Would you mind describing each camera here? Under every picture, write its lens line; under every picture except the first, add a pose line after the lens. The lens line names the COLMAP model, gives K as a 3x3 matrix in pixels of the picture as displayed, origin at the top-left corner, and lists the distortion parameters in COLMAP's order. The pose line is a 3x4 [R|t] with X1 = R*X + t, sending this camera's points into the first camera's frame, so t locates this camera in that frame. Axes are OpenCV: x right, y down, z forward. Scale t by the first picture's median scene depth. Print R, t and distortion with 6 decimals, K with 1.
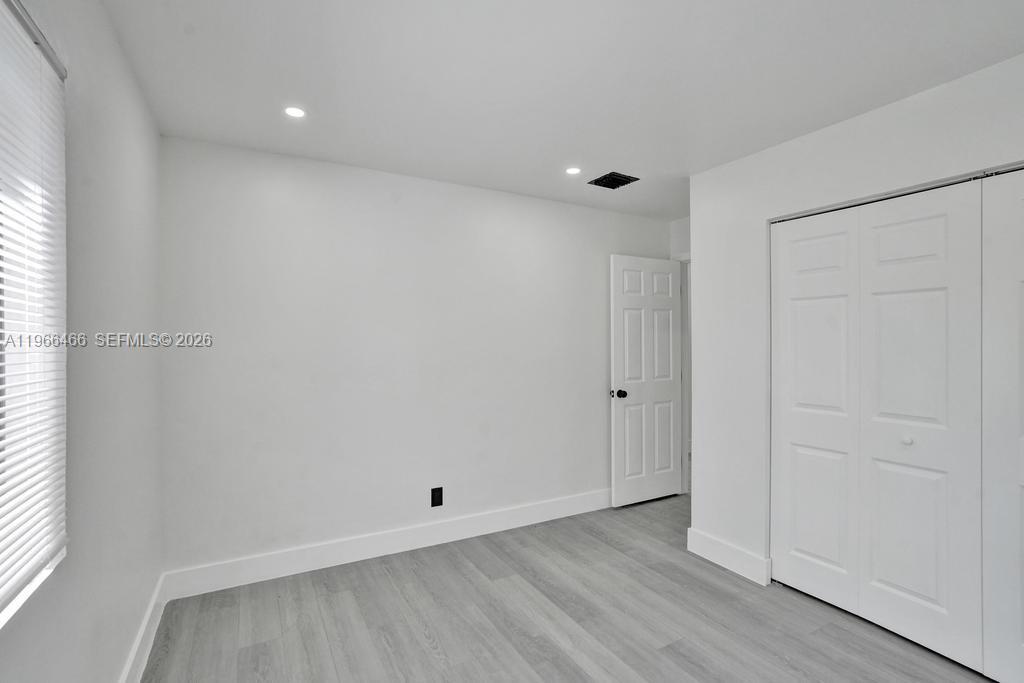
lens RADIAL K [[483.8, 0, 518.8], [0, 483.8, 339.7], [0, 0, 1]] dist [-0.047451, 0.023237]
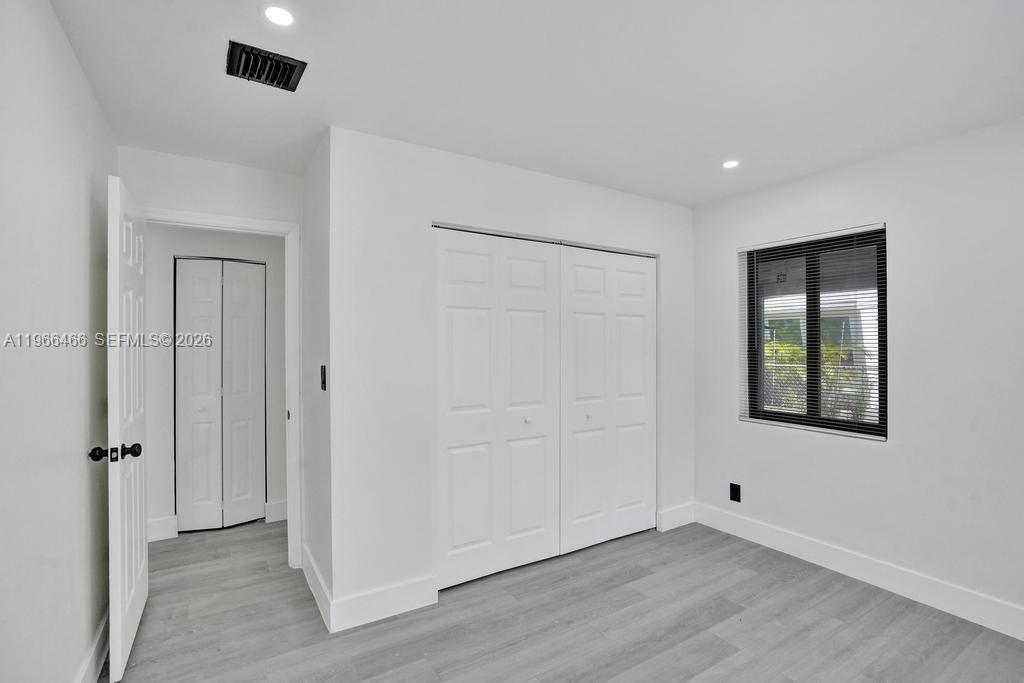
lens RADIAL K [[483.8, 0, 504.7], [0, 483.8, 343.7], [0, 0, 1]] dist [-0.047451, 0.023237]
pose [[-0.043763, 0.005081, 0.999029, -0.405719], [-0.000172, 0.999987, -0.005093, -0.000296], [-0.999042, -0.000395, -0.043762, 0.802790]]
